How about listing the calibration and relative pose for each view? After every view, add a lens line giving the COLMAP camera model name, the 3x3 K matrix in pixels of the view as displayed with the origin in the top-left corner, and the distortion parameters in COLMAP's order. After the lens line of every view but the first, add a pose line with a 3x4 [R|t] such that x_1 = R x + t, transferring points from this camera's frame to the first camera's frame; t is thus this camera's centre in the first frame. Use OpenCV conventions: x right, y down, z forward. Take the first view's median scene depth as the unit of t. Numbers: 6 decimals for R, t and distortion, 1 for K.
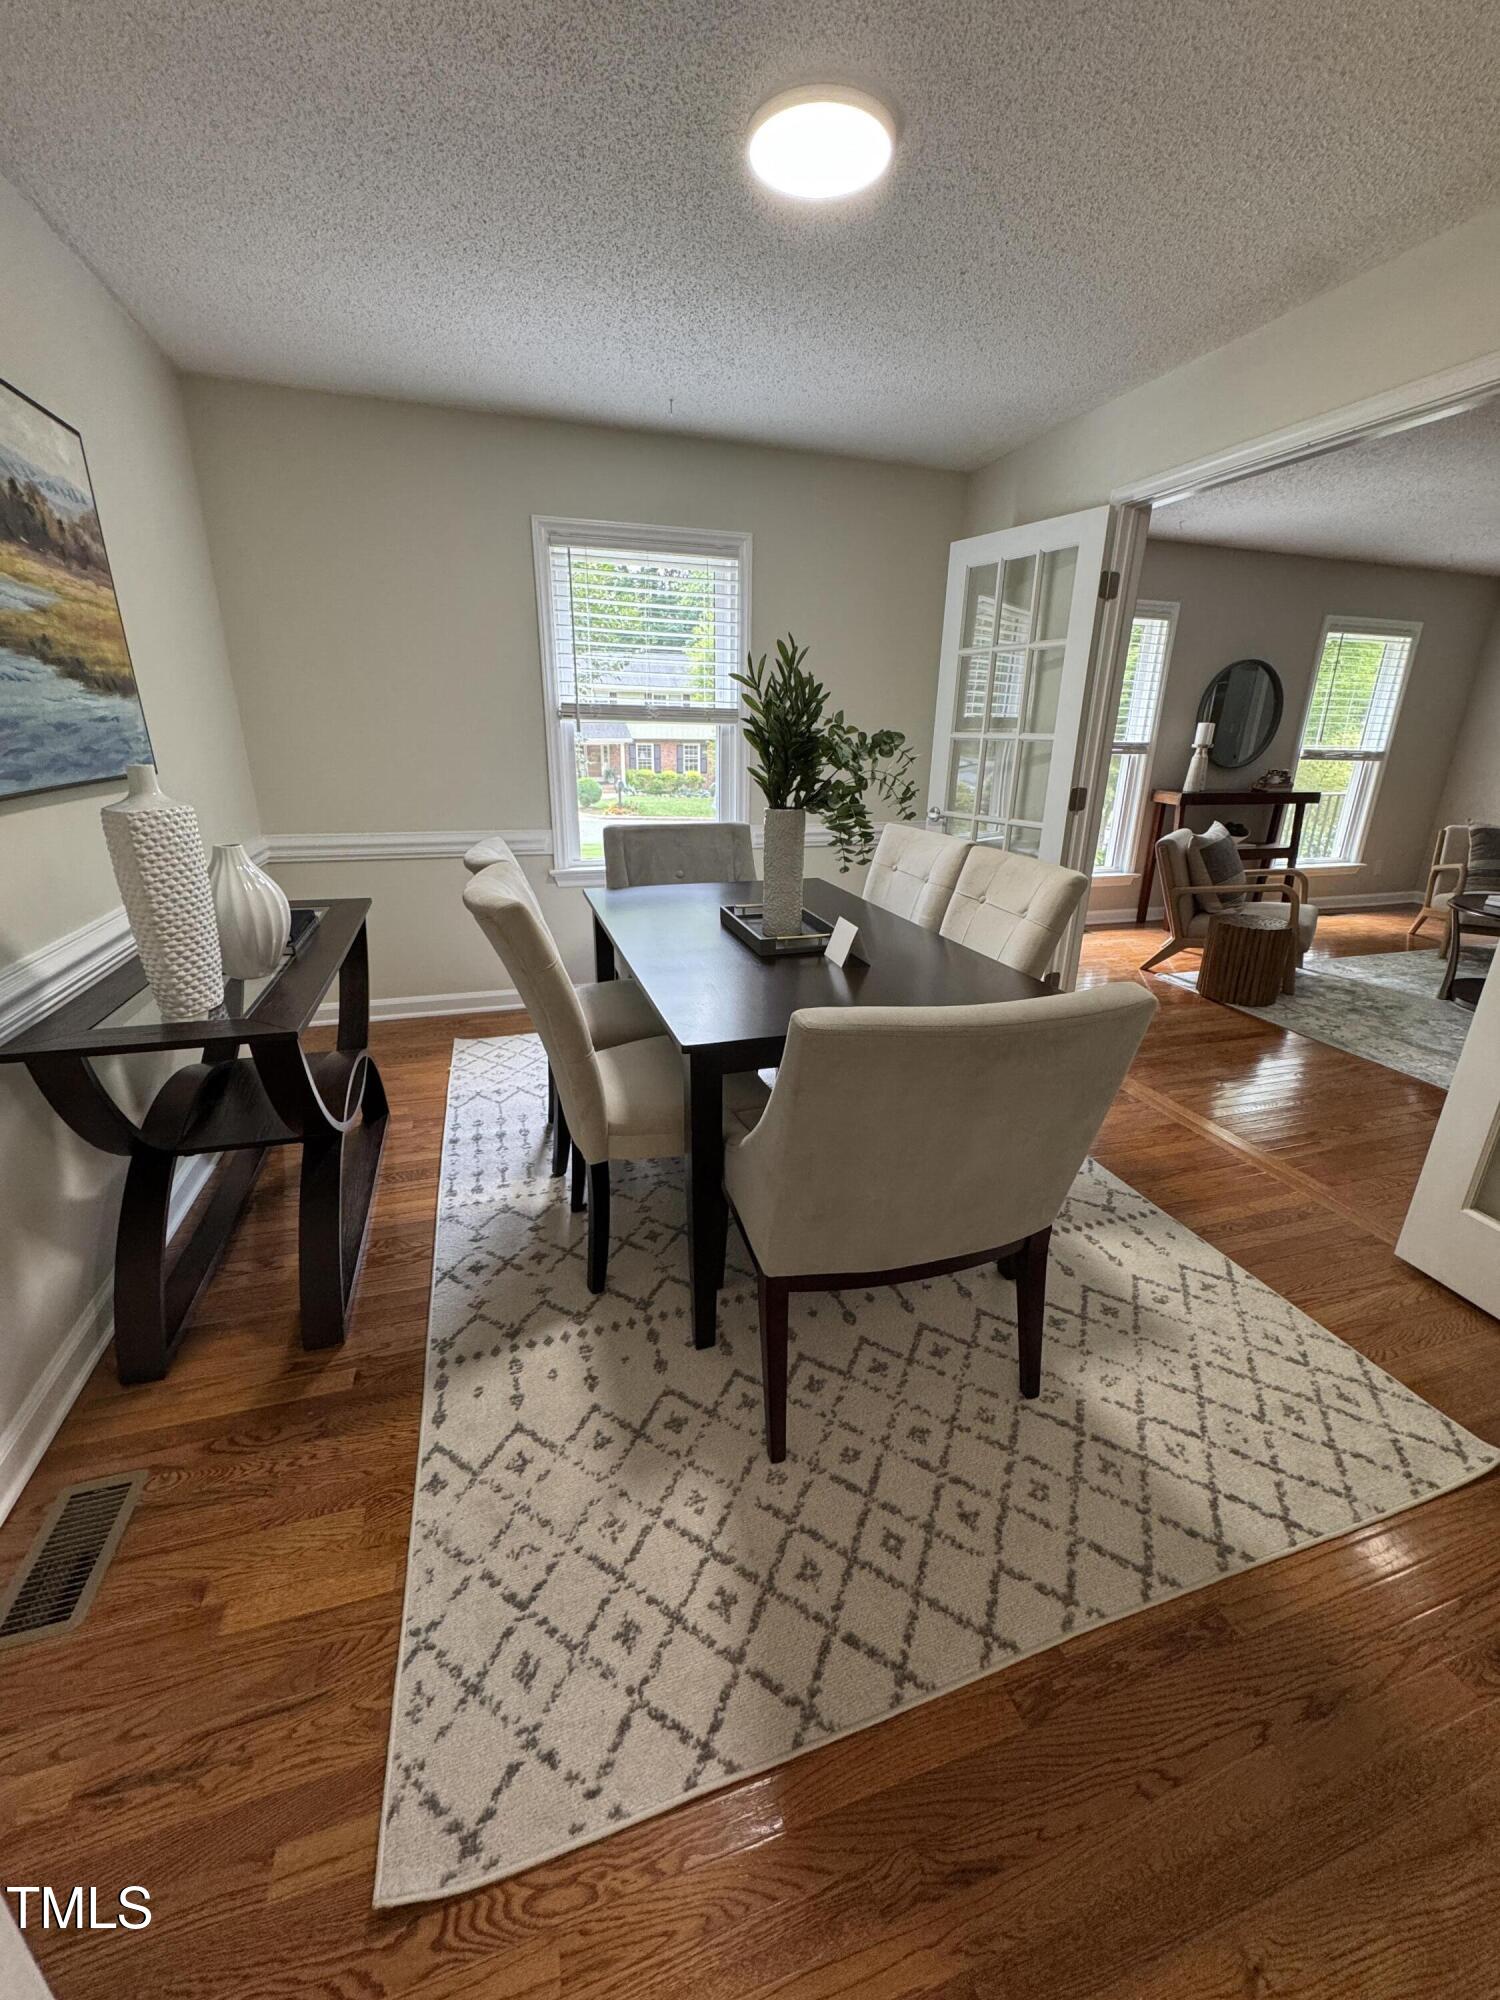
lens RADIAL K [[792.3, 0, 757.2], [0, 792.3, 995.2], [0, 0, 1]] dist [-0.001748, 0.000603]
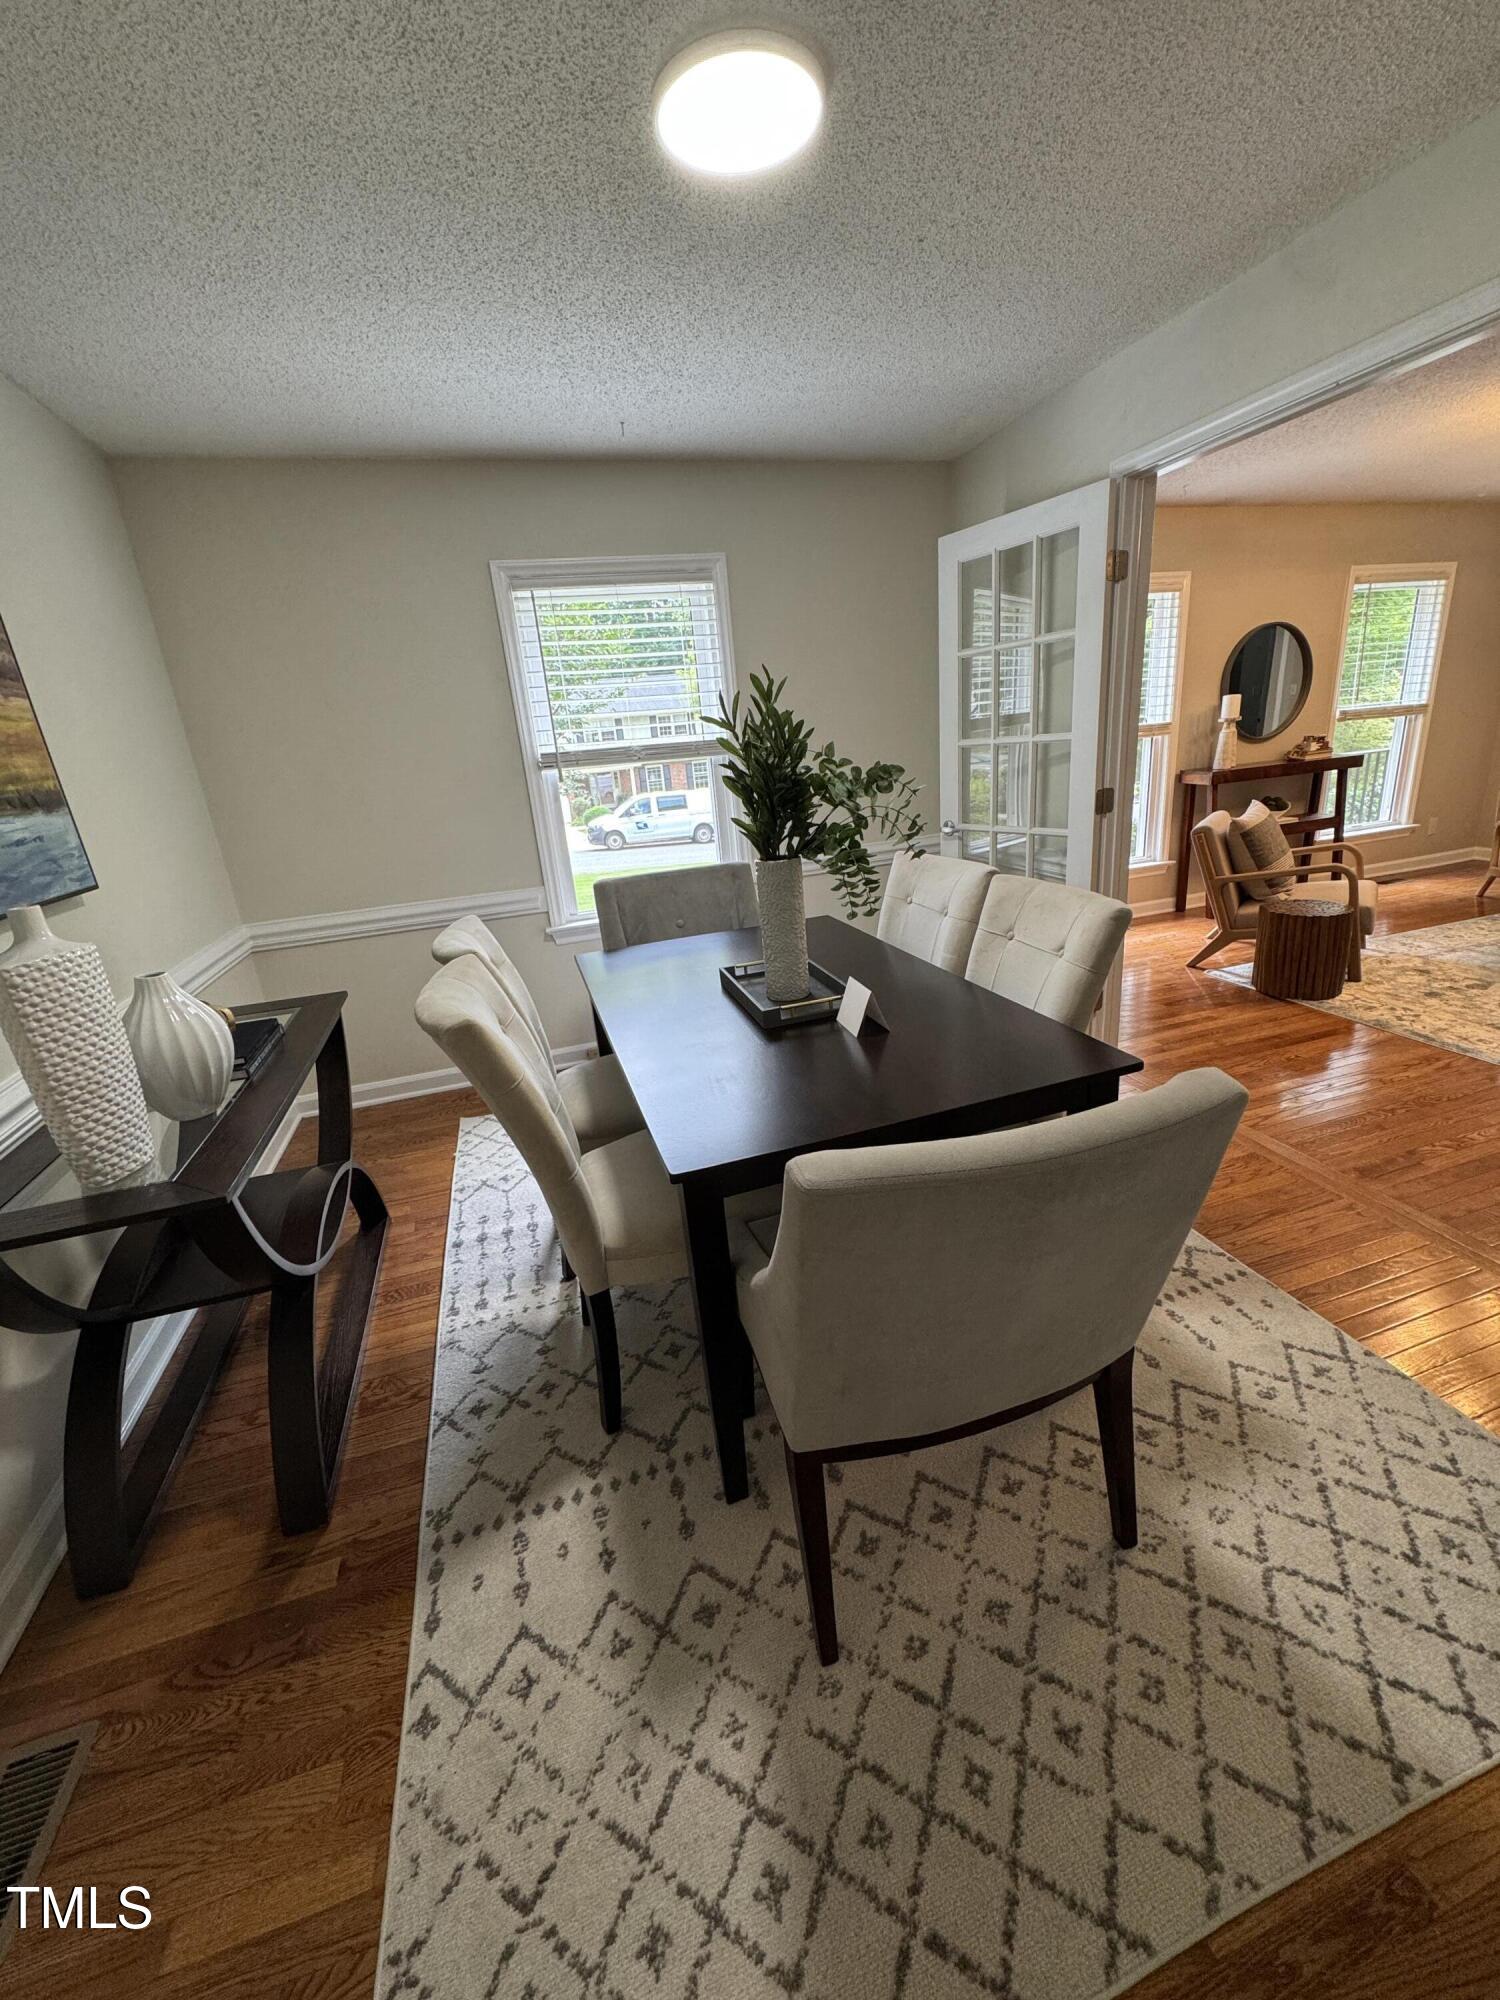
lens RADIAL K [[792.3, 0, 757.2], [0, 792.3, 995.2], [0, 0, 1]] dist [-0.001748, 0.000603]
pose [[0.994949, -0.092122, -0.039869, 0.040460], [0.091694, 0.995710, -0.012433, -0.089420], [0.040844, 0.008715, 0.999128, 0.133150]]
